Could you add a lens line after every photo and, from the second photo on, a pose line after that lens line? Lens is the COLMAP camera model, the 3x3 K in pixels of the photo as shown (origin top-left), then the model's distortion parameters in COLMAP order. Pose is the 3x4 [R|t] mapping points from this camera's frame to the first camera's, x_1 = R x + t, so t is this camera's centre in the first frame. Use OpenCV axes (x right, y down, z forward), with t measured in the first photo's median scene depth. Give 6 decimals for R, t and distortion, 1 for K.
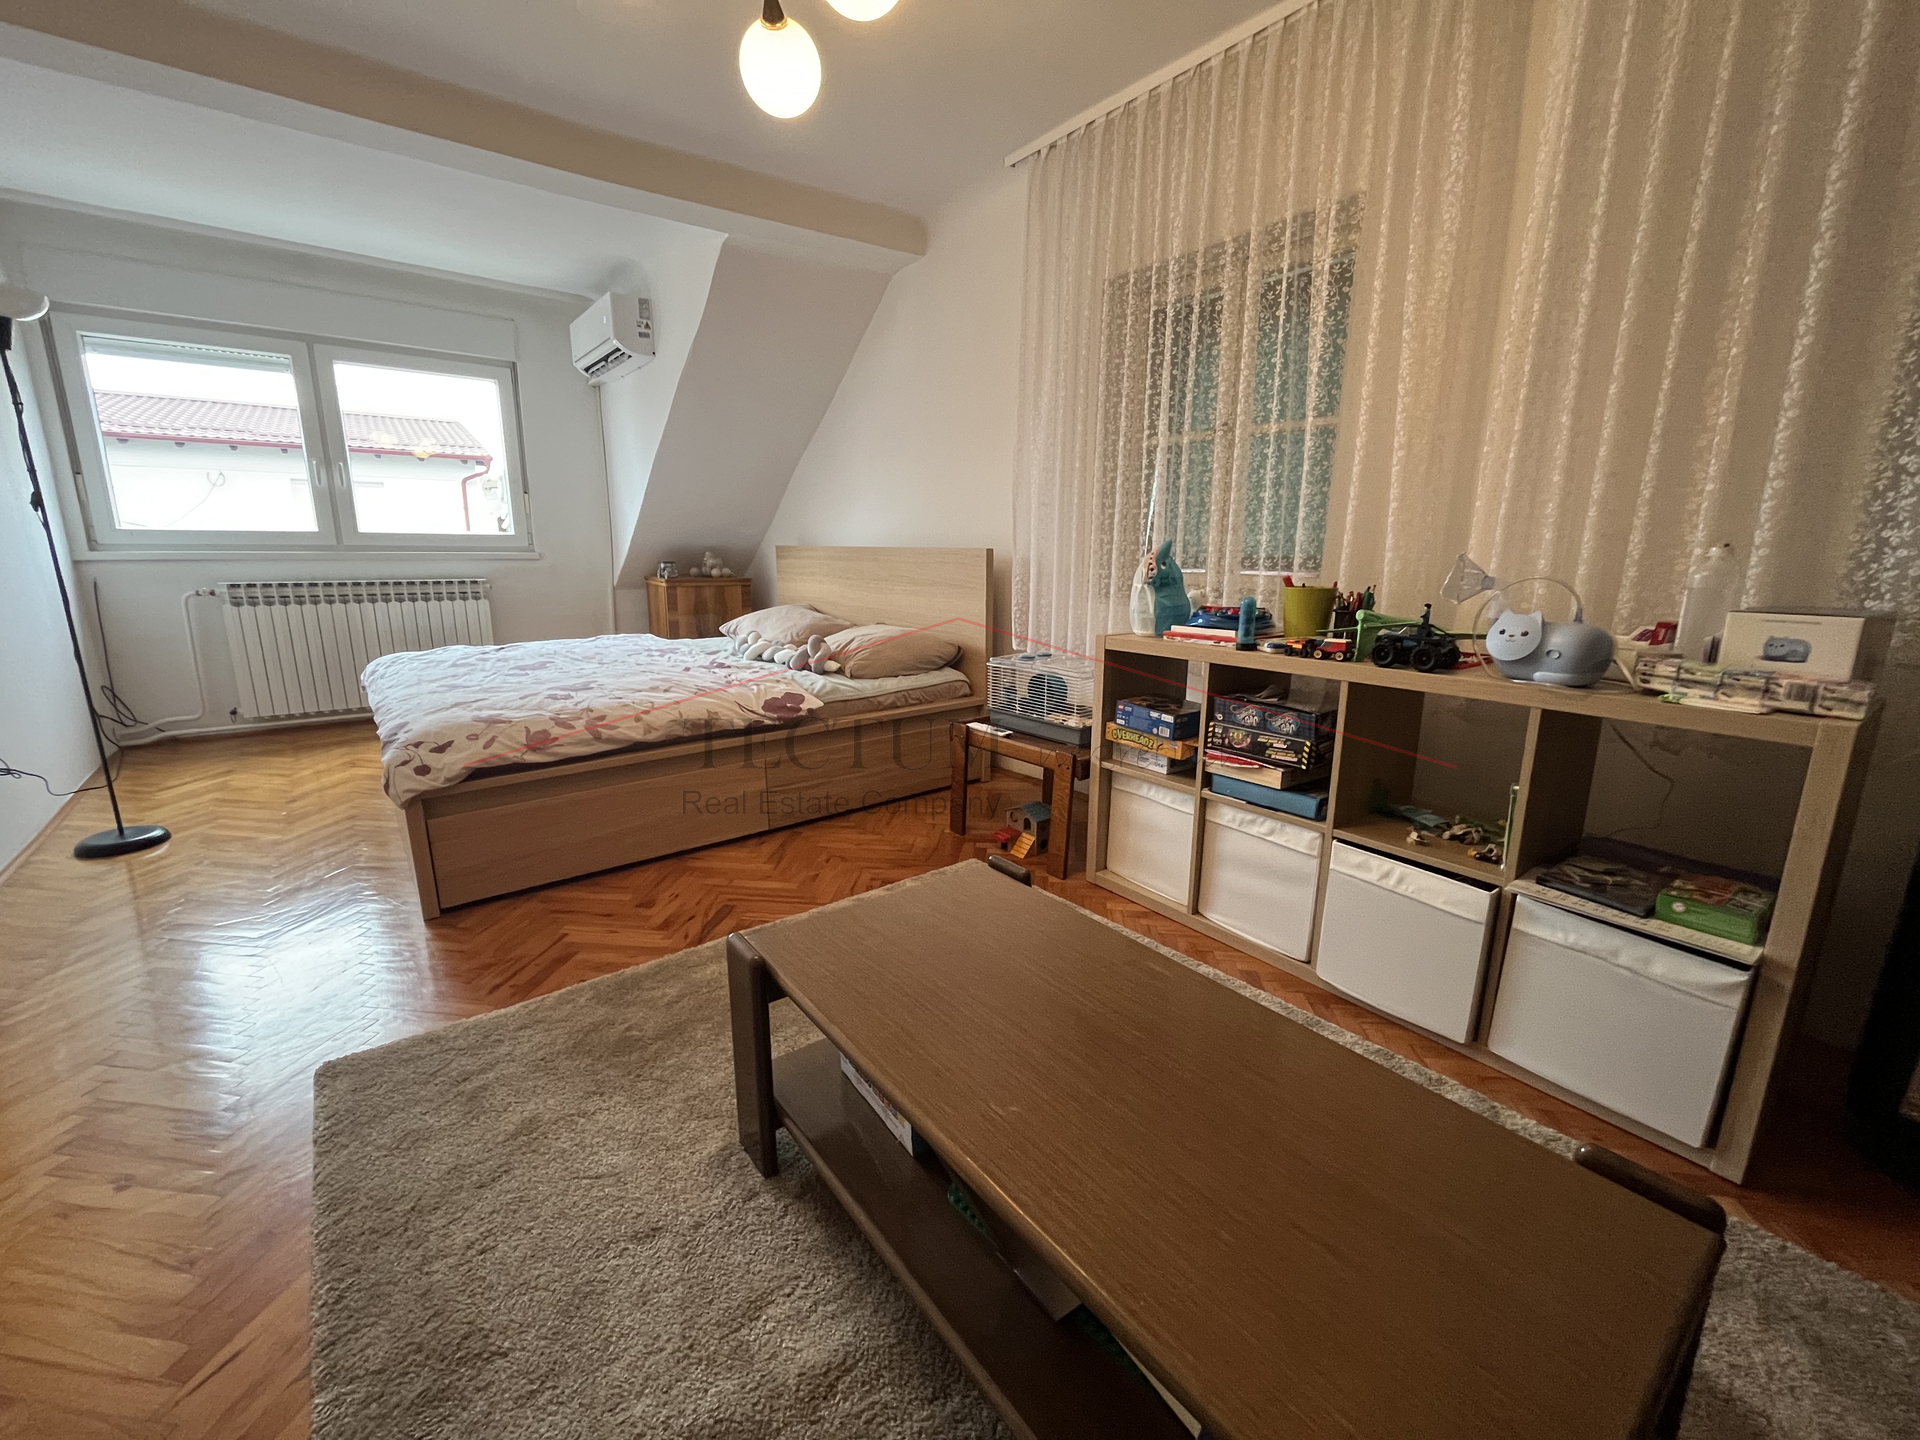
lens RADIAL K [[769.7, 0, 961.5], [0, 769.7, 719.9], [0, 0, 1]] dist [-0.002749, 0.000178]
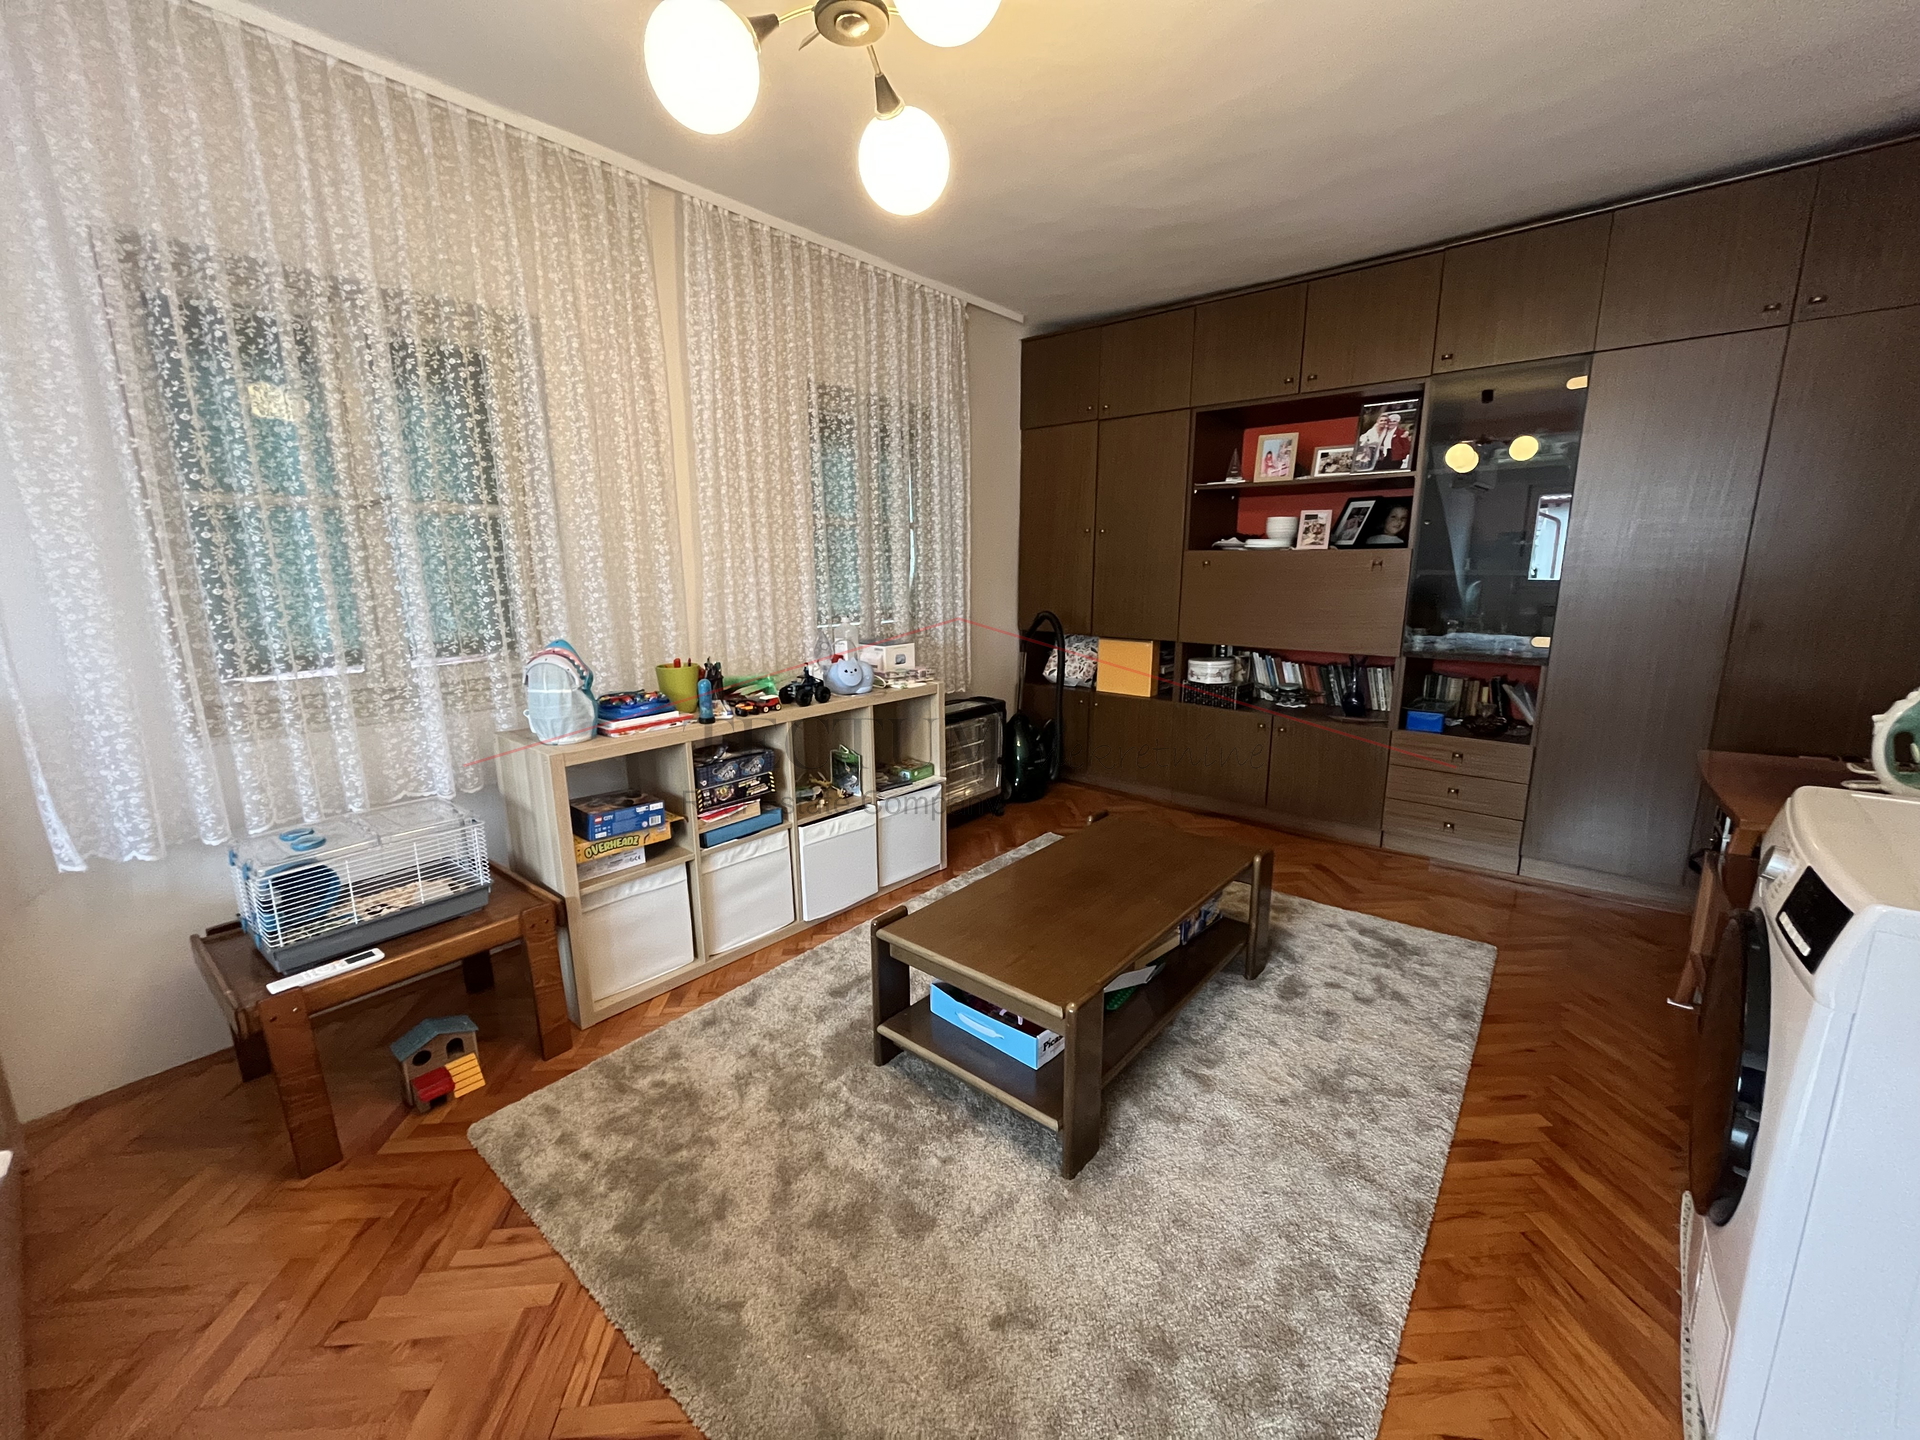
lens RADIAL K [[769.7, 0, 961.5], [0, 769.7, 717.8], [0, 0, 1]] dist [-0.002749, 0.000178]
pose [[-0.172544, -0.201167, 0.964241, -0.861260], [0.235609, 0.942077, 0.238704, -0.291705], [-0.956408, 0.268371, -0.115153, 0.750916]]
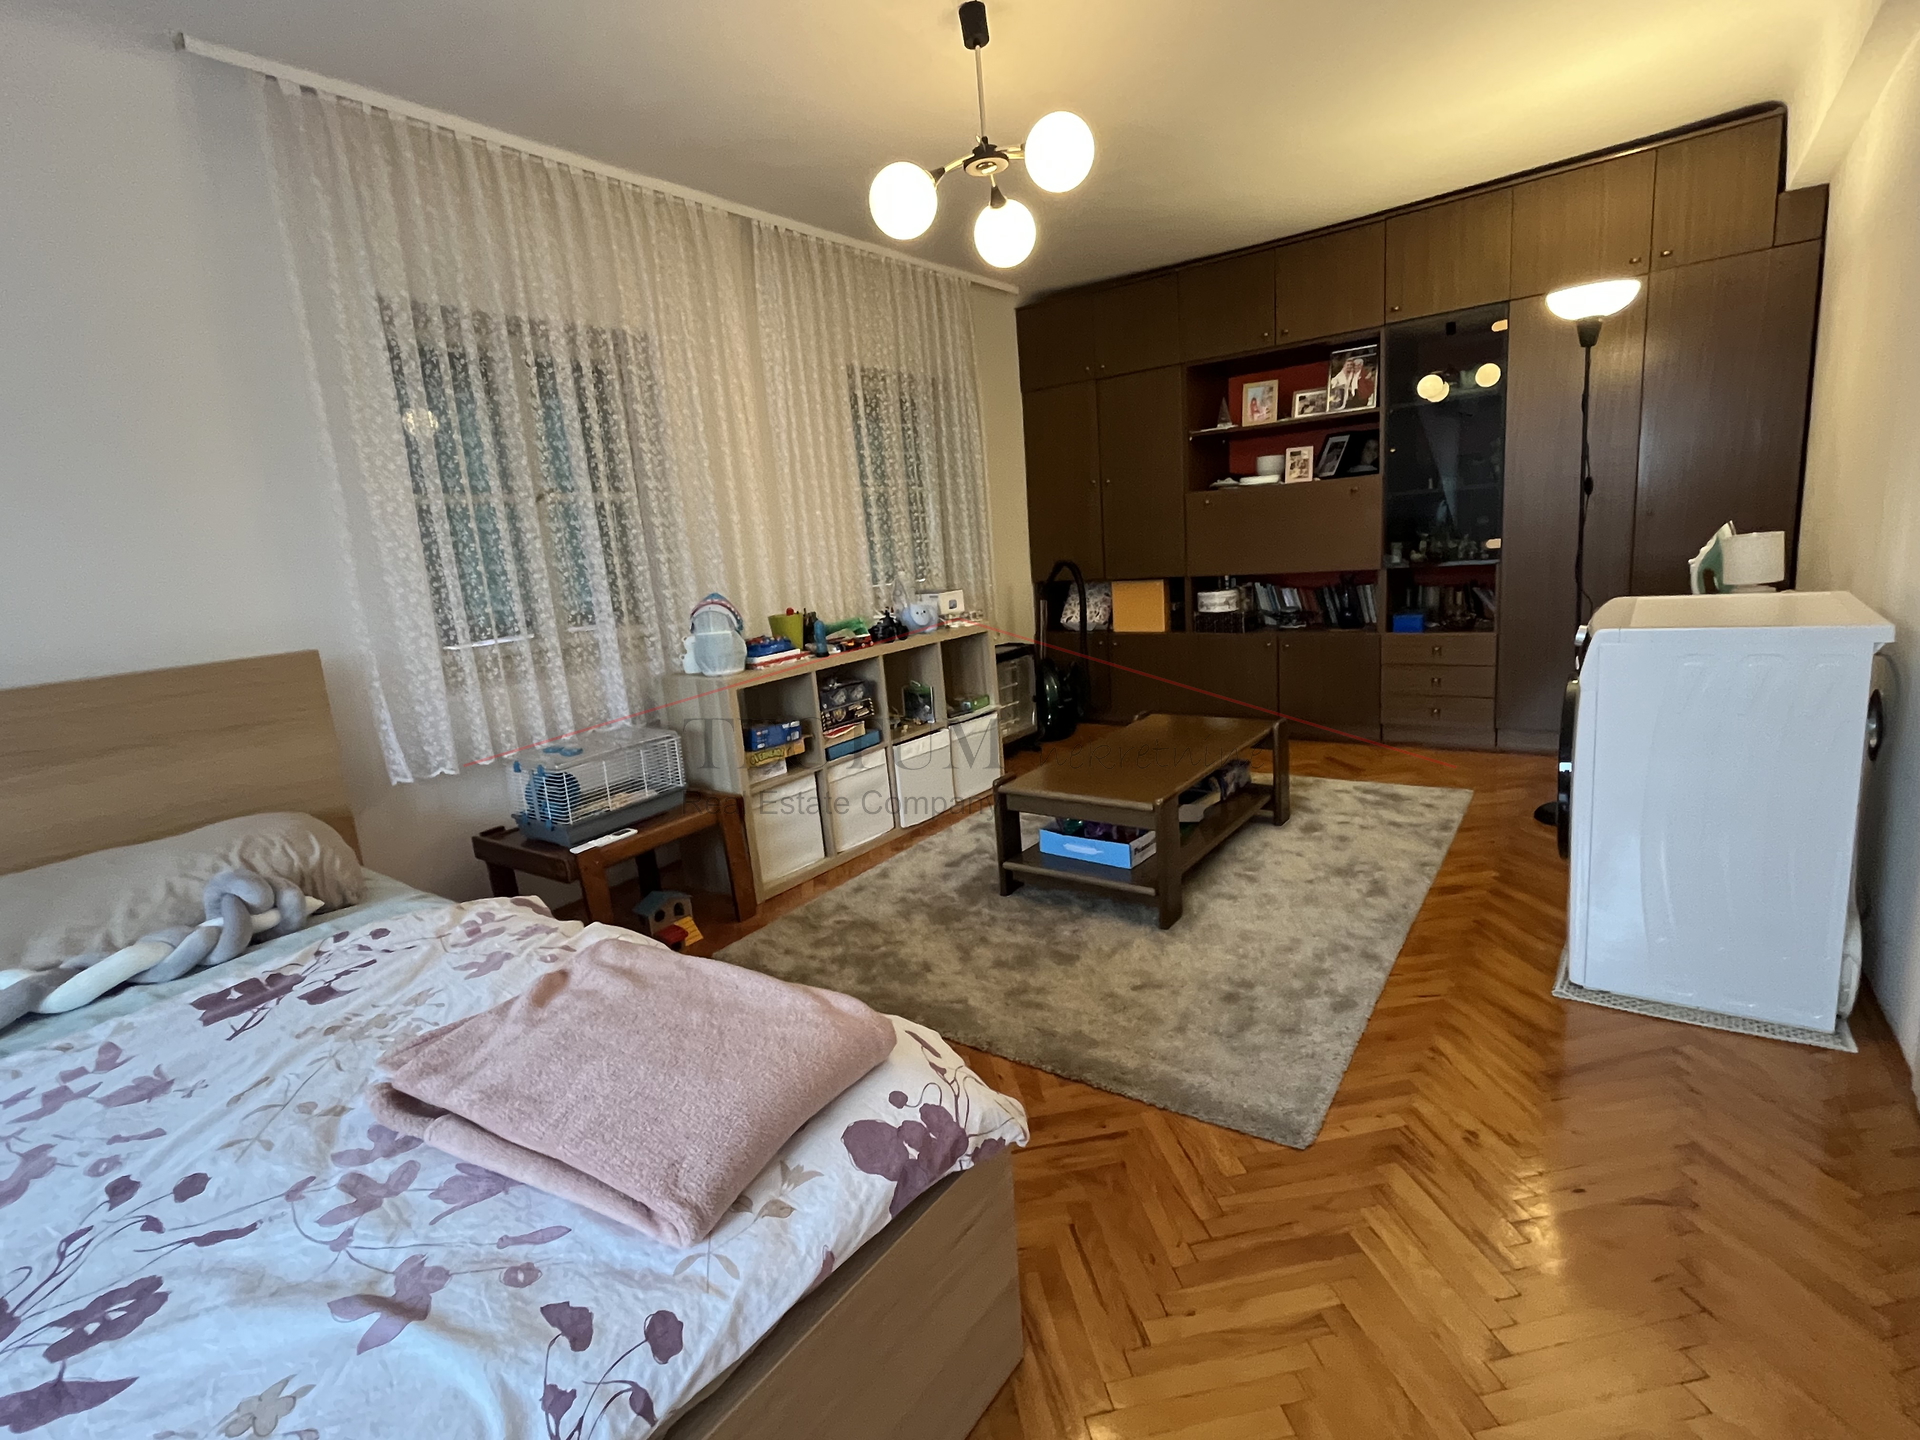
lens RADIAL K [[912.4, 0, 963.3], [0, 912.4, 719.4], [0, 0, 1]] dist [0.001382, -0.000342]
pose [[-0.237753, -0.178018, 0.954873, -1.374662], [0.305048, 0.919640, 0.247403, -0.329071], [-0.922182, 0.350103, -0.164343, 1.075505]]
